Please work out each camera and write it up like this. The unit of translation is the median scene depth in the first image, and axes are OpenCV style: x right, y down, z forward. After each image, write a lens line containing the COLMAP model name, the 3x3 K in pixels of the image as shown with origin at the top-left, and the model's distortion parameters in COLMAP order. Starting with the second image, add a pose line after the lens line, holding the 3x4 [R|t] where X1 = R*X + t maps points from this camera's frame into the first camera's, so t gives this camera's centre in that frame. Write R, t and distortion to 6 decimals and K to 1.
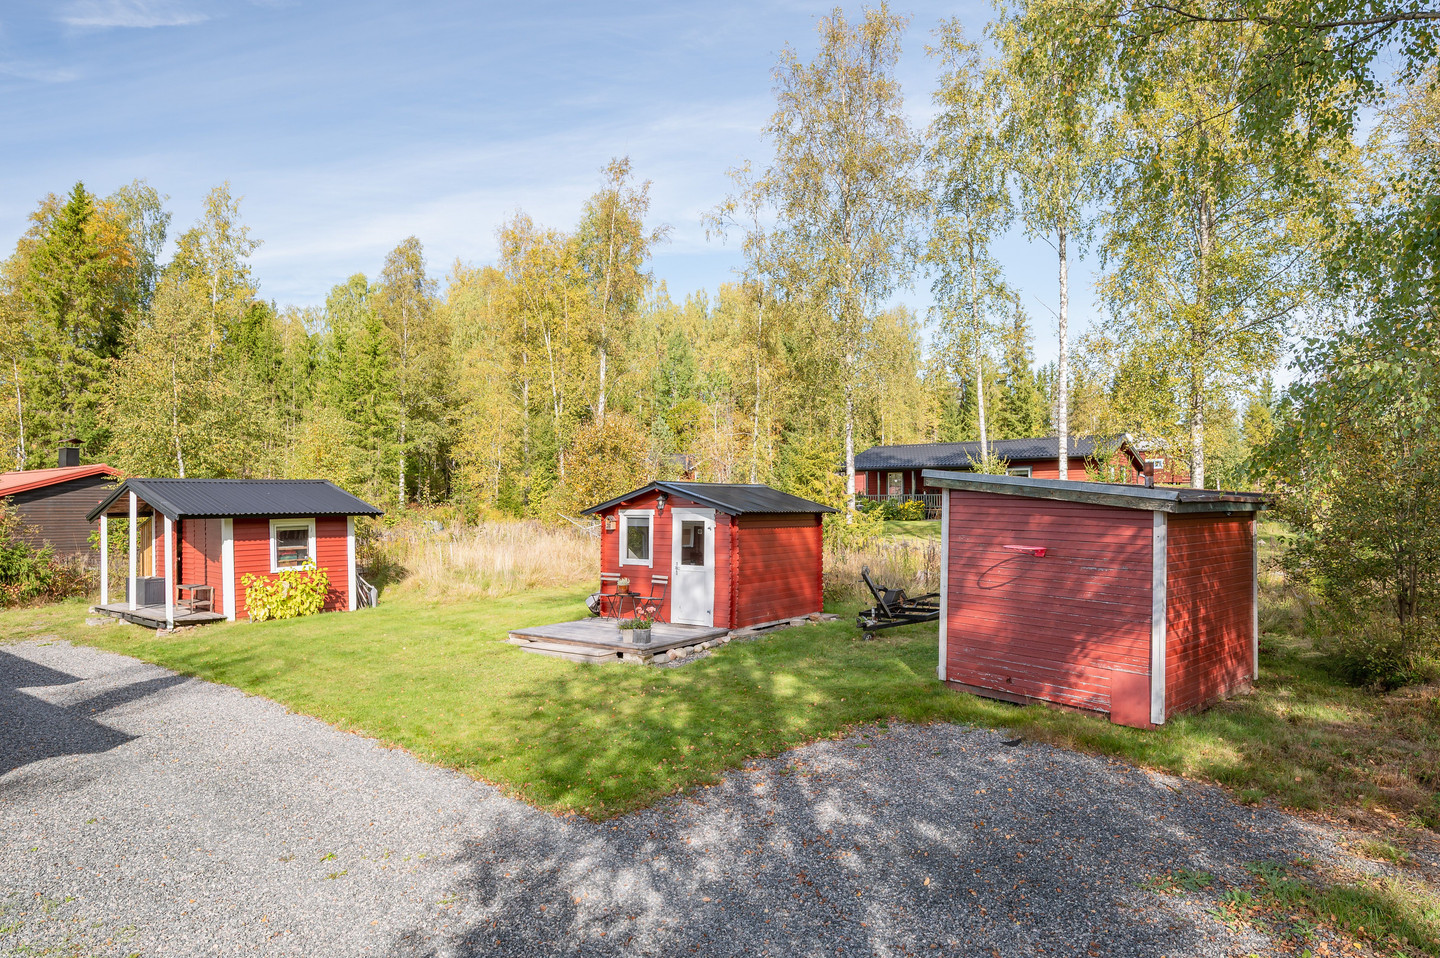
lens RADIAL K [[858.6, 0, 727.7], [0, 858.6, 476.7], [0, 0, 1]] dist [-0.000246, -0.001555]
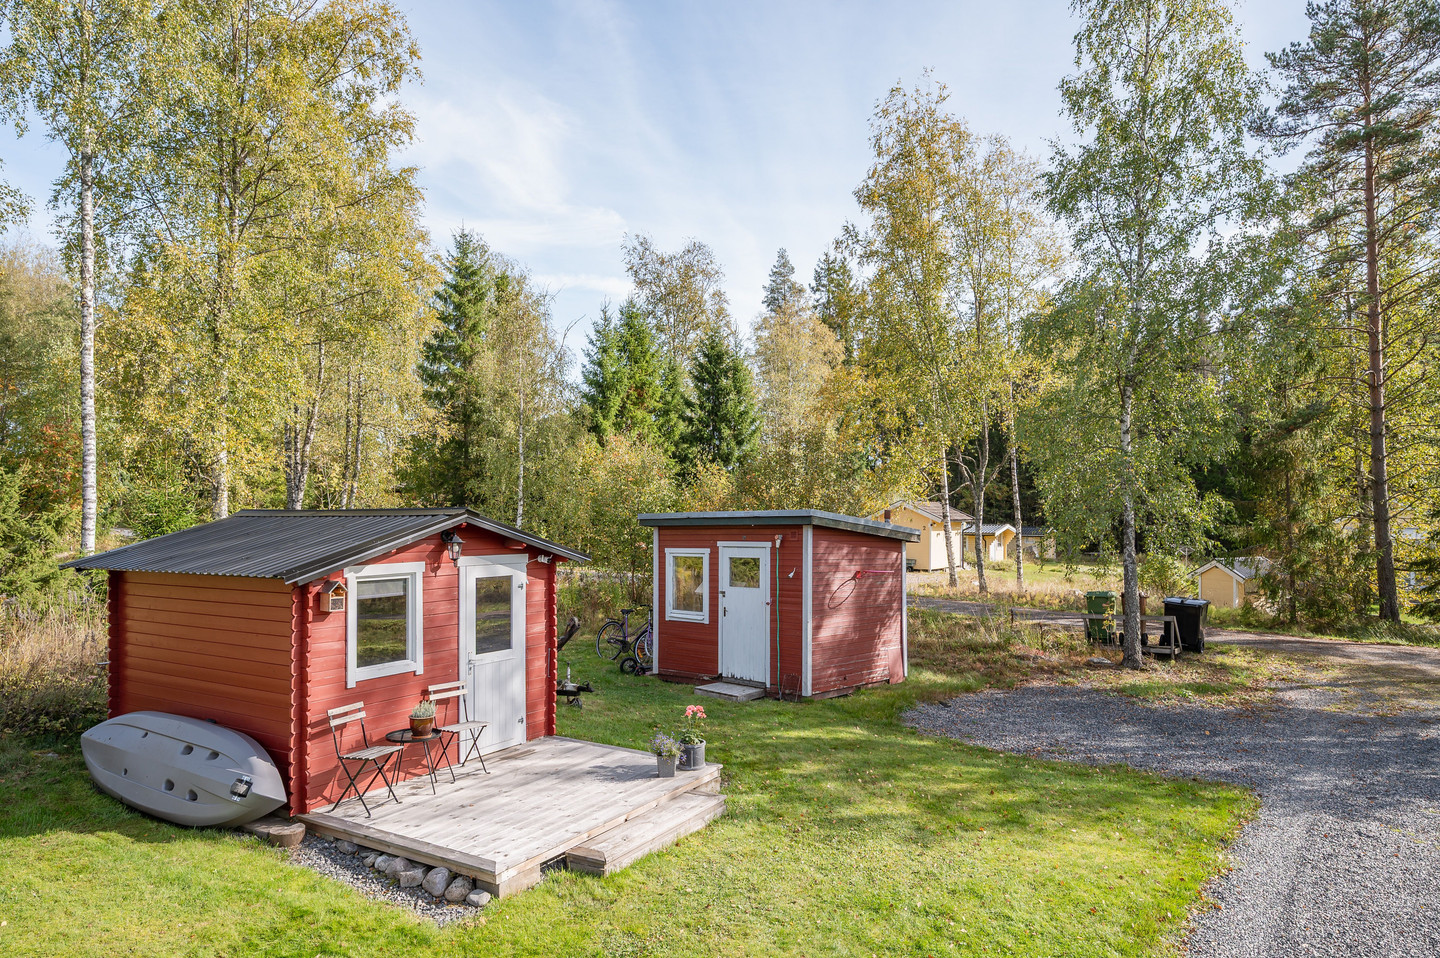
lens RADIAL K [[885.9, 0, 729.3], [0, 885.9, 509.9], [0, 0, 1]] dist [-0.000457, -0.000703]
pose [[-0.079309, 0.007429, 0.996822, -0.545606], [-0.030318, 0.999492, -0.009861, 0.004584], [-0.996389, -0.031004, -0.079043, 0.719201]]
